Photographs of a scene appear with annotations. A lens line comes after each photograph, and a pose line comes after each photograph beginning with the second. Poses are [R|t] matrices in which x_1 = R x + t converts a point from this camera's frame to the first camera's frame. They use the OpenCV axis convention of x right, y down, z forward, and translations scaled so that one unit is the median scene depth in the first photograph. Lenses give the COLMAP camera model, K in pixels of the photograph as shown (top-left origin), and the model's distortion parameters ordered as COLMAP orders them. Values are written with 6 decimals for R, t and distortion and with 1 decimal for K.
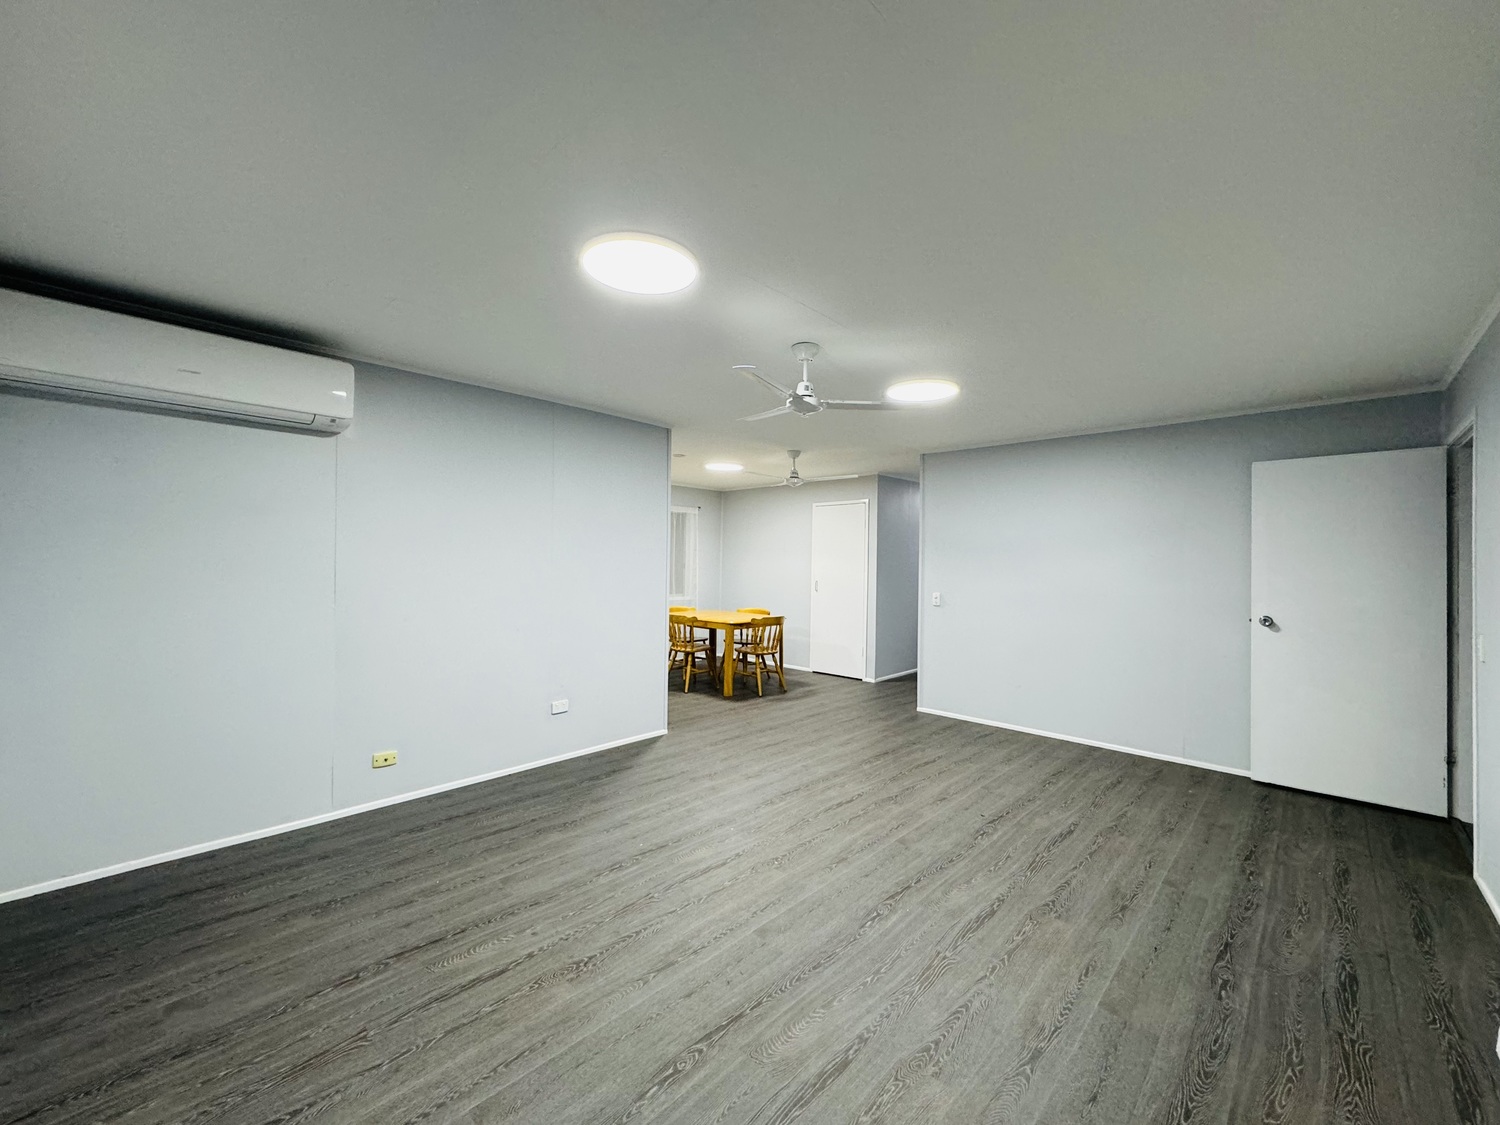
lens RADIAL K [[604.1, 0, 750.5], [0, 604.1, 558.3], [0, 0, 1]] dist [0.003062, 0.000178]
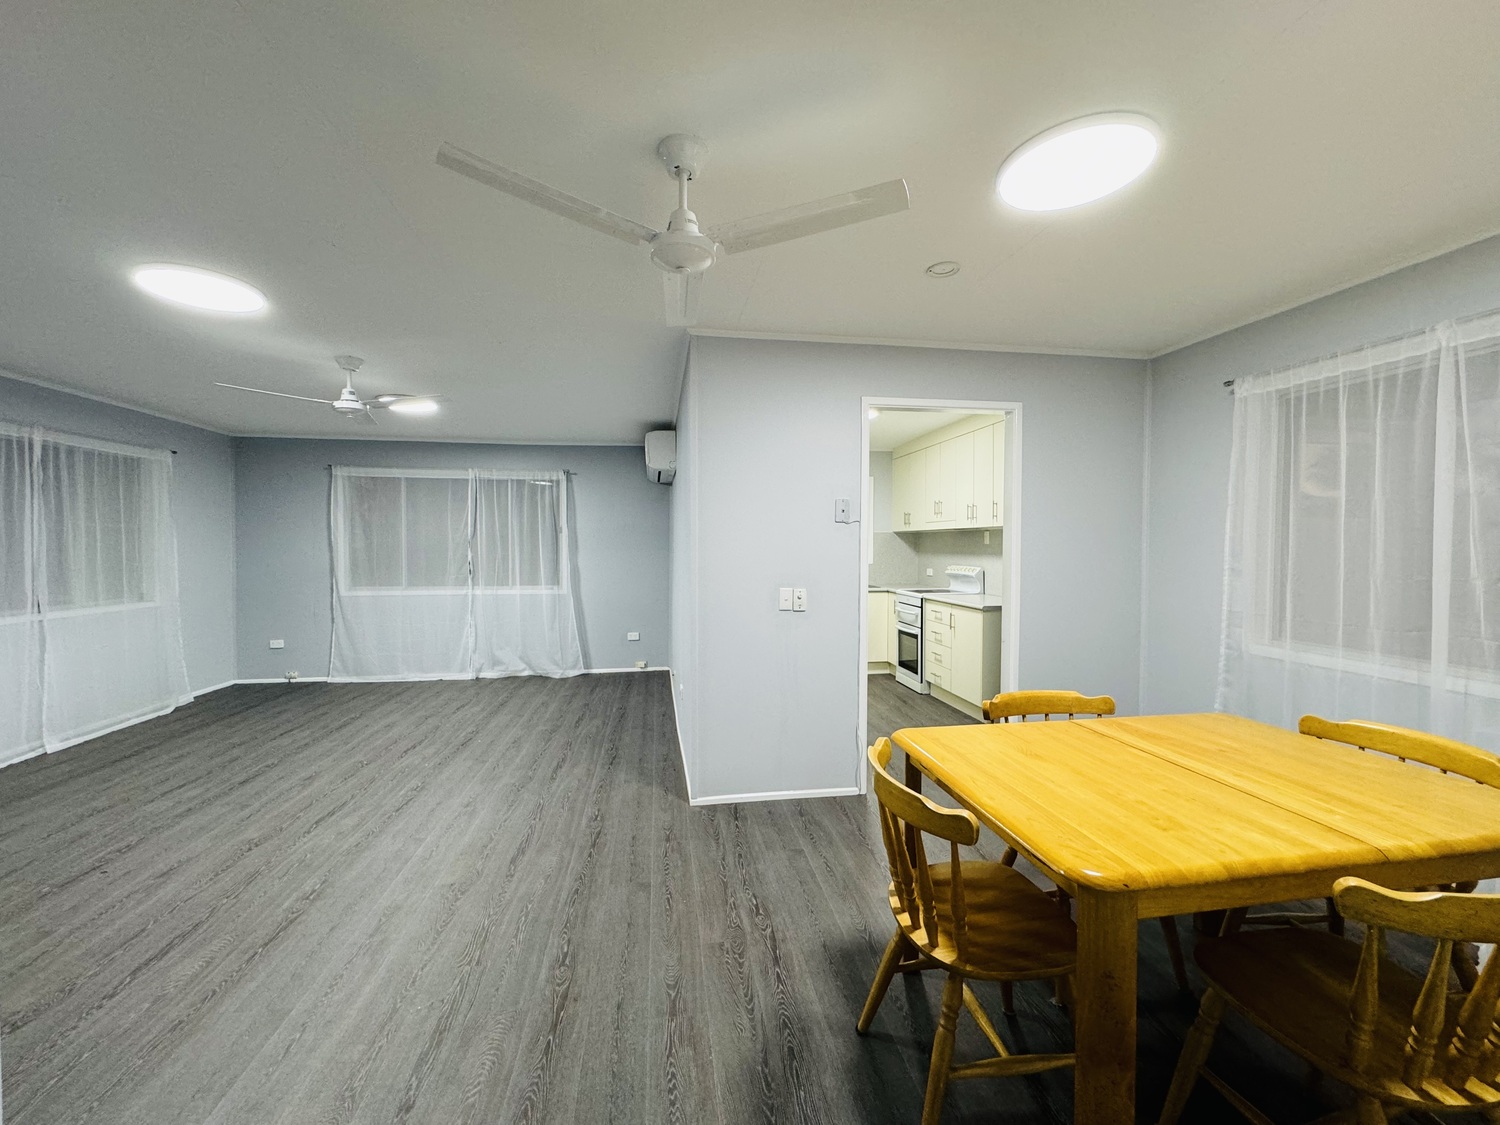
lens RADIAL K [[604.1, 0, 750.5], [0, 604.1, 558.3], [0, 0, 1]] dist [0.003062, 0.000178]
pose [[-0.613706, -0.000112, -0.789535, 0.518963], [-0.005340, 0.999978, 0.004009, 0.031939], [0.789517, 0.006676, -0.613693, 2.231694]]
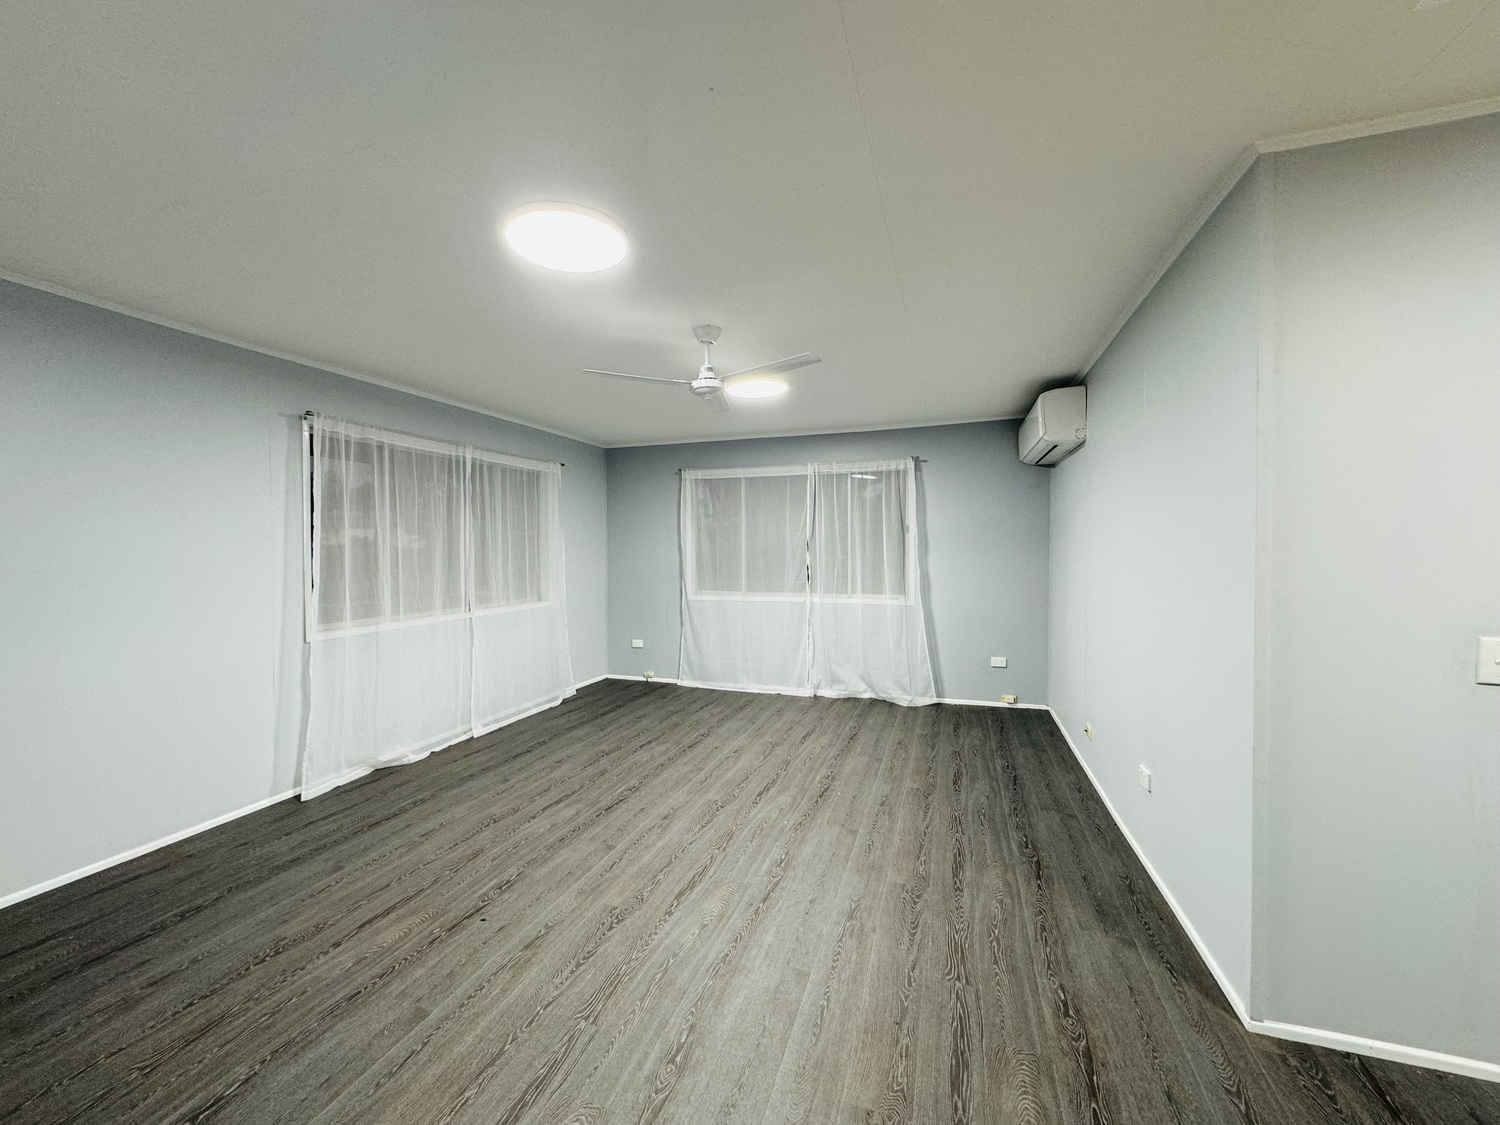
lens RADIAL K [[604.1, 0, 750.5], [0, 604.1, 558.3], [0, 0, 1]] dist [0.003062, 0.000178]
pose [[-0.908360, -0.001684, -0.418187, 0.423116], [-0.005096, 0.999962, 0.007043, 0.020927], [0.418159, 0.008529, -0.908334, 1.845147]]
